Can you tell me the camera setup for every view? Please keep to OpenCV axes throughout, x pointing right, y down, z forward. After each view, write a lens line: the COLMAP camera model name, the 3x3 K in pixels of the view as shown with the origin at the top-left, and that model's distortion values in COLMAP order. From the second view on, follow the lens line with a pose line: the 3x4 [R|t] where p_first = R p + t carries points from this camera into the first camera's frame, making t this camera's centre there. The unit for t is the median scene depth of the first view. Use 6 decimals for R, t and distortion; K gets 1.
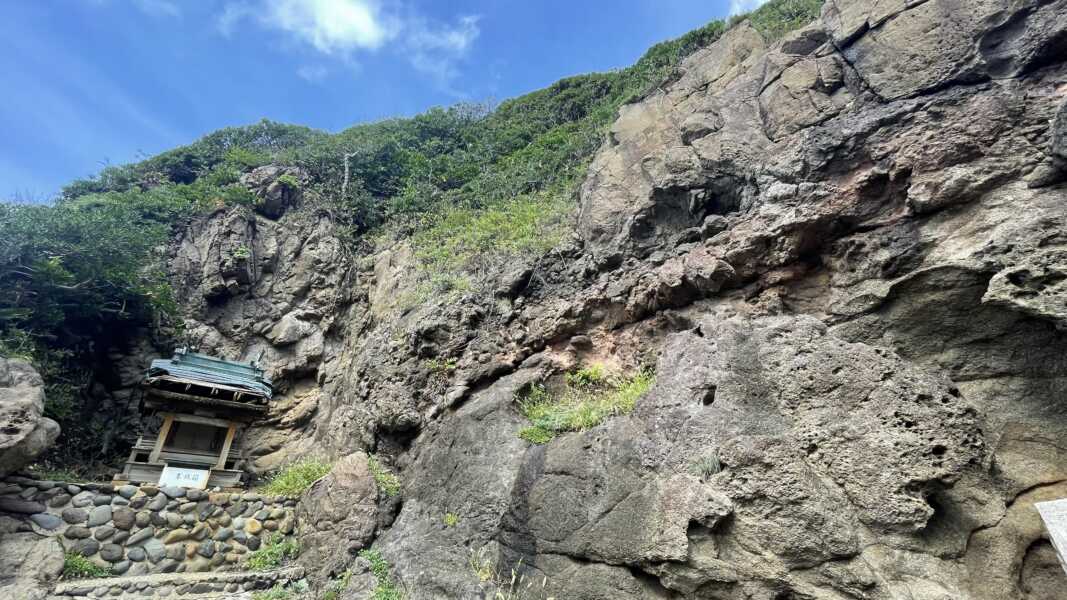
lens RADIAL K [[439.6, 0, 523.9], [0, 439.6, 300.2], [0, 0, 1]] dist [-0.003471, -0.000547]
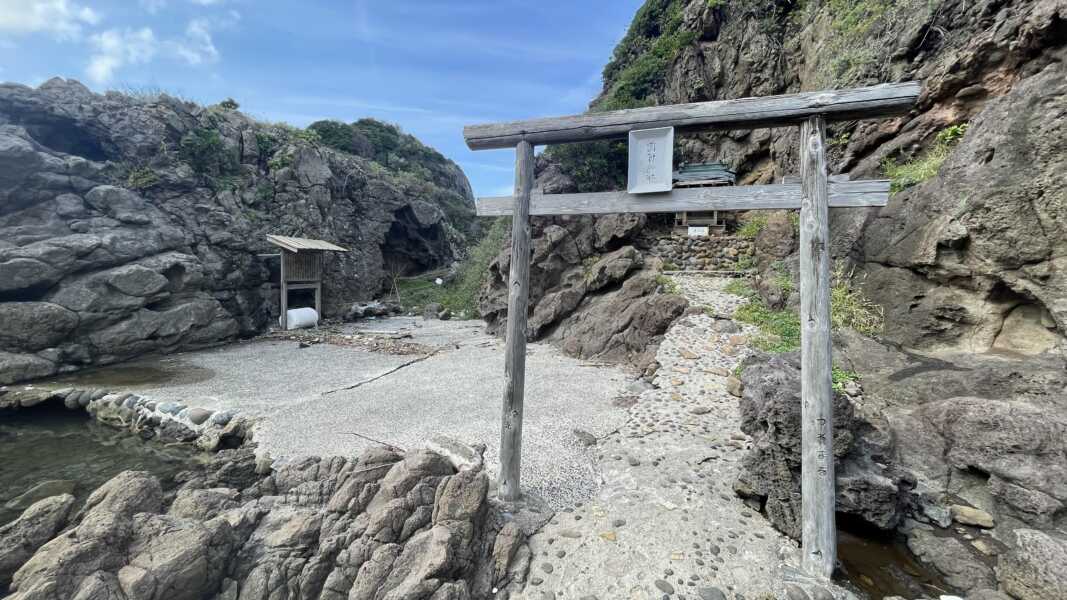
lens RADIAL K [[439.6, 0, 533.1], [0, 439.6, 297.1], [0, 0, 1]] dist [-0.003471, -0.000547]
pose [[0.489476, 0.075014, -0.868784, 0.578655], [0.406295, 0.861926, 0.303330, -0.233908], [0.771581, -0.501455, 0.391414, -0.488651]]
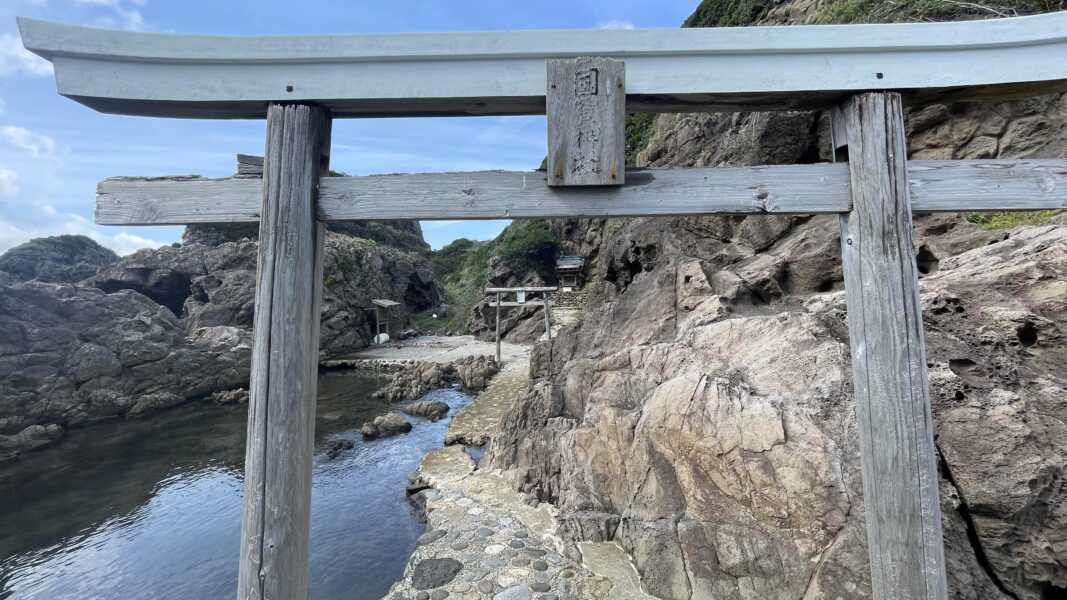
lens RADIAL K [[439.6, 0, 533.0], [0, 439.6, 305.0], [0, 0, 1]] dist [-0.003471, -0.000547]
pose [[0.589716, 0.016537, -0.807441, 2.425018], [0.412661, 0.853251, 0.318862, -0.949640], [0.694223, -0.521238, 0.496352, -1.441585]]
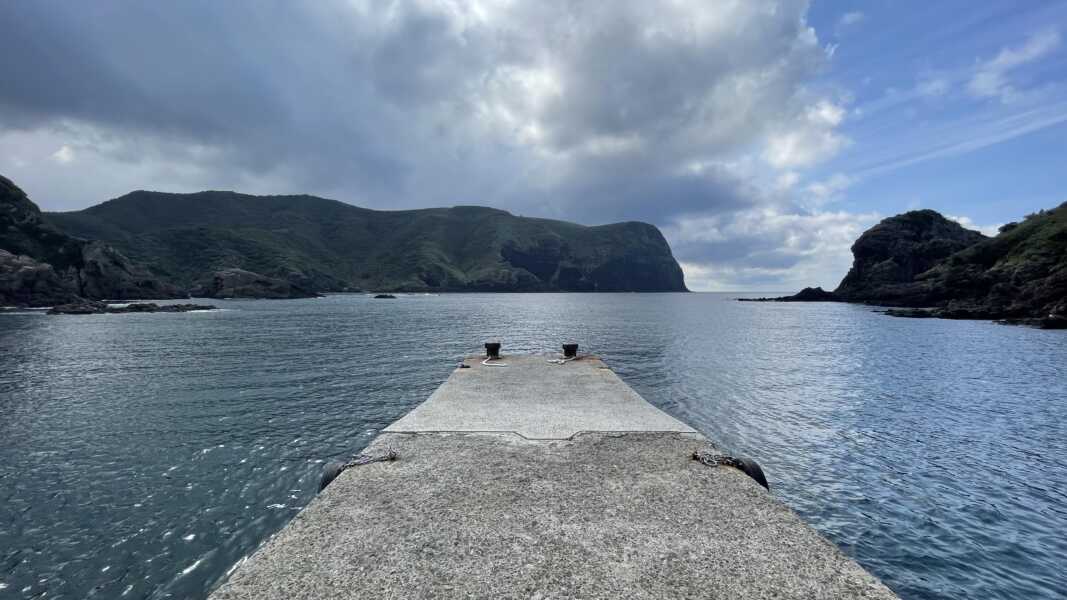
lens RADIAL K [[439.6, 0, 516.0], [0, 439.6, 291.0], [0, 0, 1]] dist [-0.003471, -0.000547]
pose [[-0.762073, 0.021125, -0.647146, -2.293671], [0.343567, 0.860356, -0.376496, -2.191460], [0.548823, -0.509256, -0.662912, -3.684571]]
